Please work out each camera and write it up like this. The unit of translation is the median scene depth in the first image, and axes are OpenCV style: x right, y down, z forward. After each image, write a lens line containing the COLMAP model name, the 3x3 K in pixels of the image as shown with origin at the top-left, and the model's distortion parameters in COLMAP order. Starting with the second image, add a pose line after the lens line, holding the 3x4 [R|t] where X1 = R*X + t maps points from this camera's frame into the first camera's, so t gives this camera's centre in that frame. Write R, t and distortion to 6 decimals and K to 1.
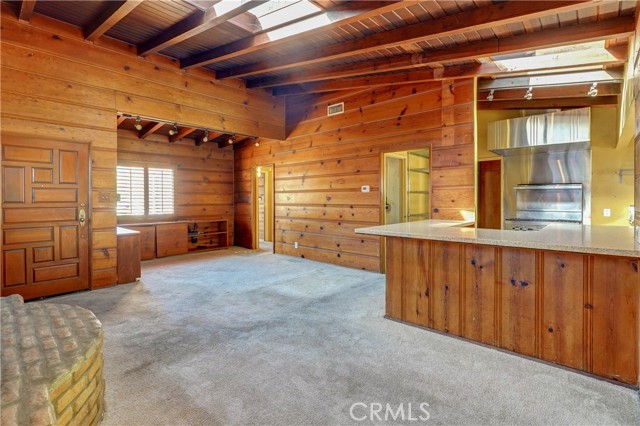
lens RADIAL K [[302.9, 0, 319.7], [0, 302.9, 202.0], [0, 0, 1]] dist [-0.003593, -0.000007]
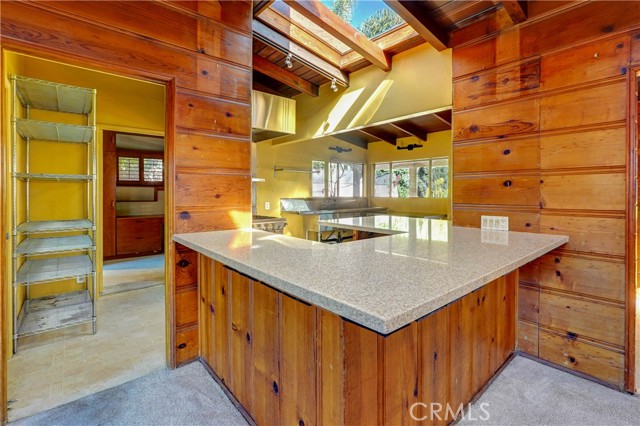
lens RADIAL K [[297.9, 0, 319.2], [0, 297.9, 199.2], [0, 0, 1]] dist [-0.012116, -0.000128]
pose [[0.119494, -0.018159, 0.992669, -0.072647], [0.011970, 0.999786, 0.016849, -0.003566], [-0.992763, 0.009869, 0.119685, 0.696390]]
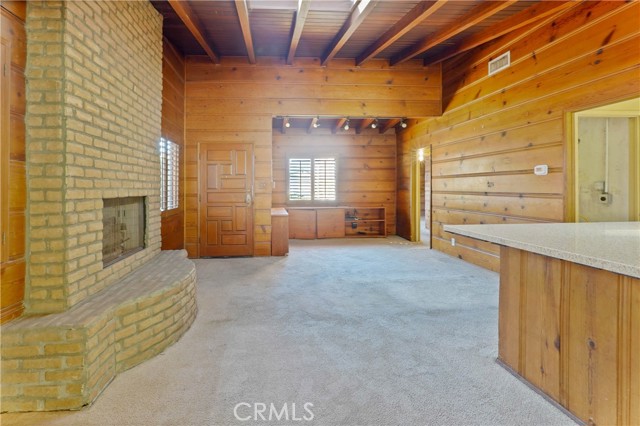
lens RADIAL K [[312.3, 0, 298.1], [0, 312.3, 187.7], [0, 0, 1]] dist [-0.002552, 0.000103]
pose [[0.731785, 0.000086, -0.681536, 0.254412], [-0.003132, 0.999990, -0.003237, 0.000224], [0.681528, 0.004503, 0.731778, 0.133387]]
